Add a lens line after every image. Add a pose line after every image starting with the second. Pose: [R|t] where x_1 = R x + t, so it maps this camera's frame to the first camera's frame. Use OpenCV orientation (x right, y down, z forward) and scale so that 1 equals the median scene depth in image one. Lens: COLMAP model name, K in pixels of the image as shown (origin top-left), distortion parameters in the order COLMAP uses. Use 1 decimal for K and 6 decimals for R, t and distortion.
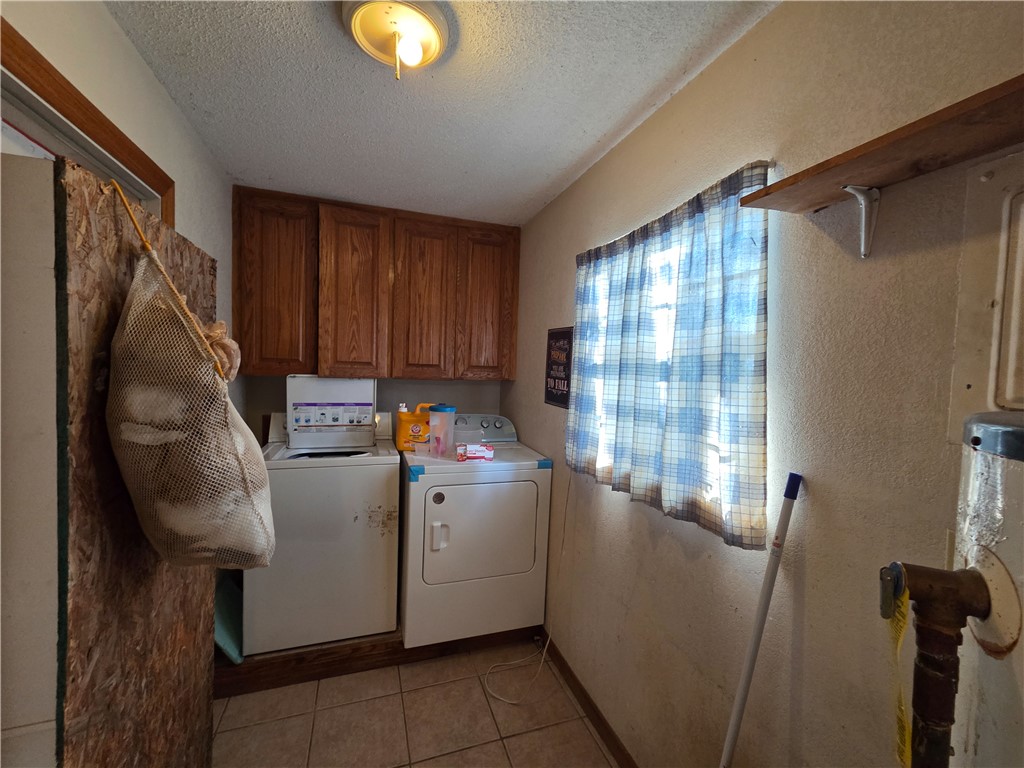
lens RADIAL K [[420.4, 0, 511.4], [0, 420.4, 384.0], [0, 0, 1]] dist [-0.002377, -0.000768]
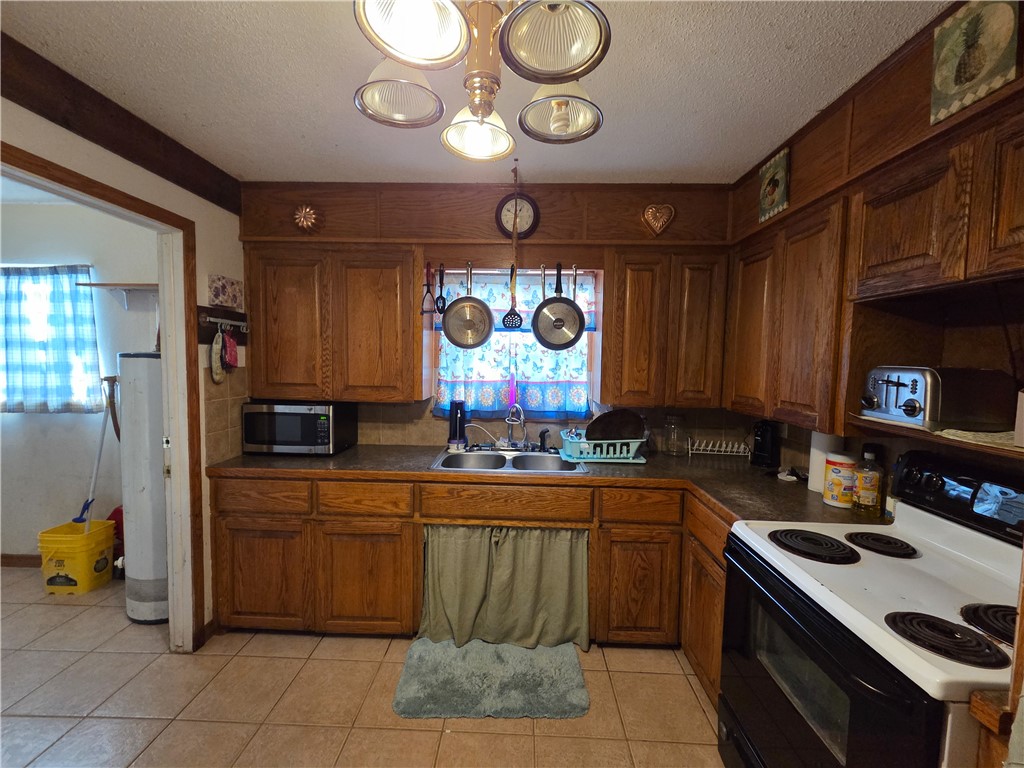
lens RADIAL K [[420.4, 0, 509.9], [0, 420.4, 386.3], [0, 0, 1]] dist [-0.002377, -0.000768]
pose [[0.349251, -0.086501, 0.933028, -0.770352], [0.026822, 0.996245, 0.082322, 0.062021], [-0.936645, -0.003725, 0.350260, -1.873012]]
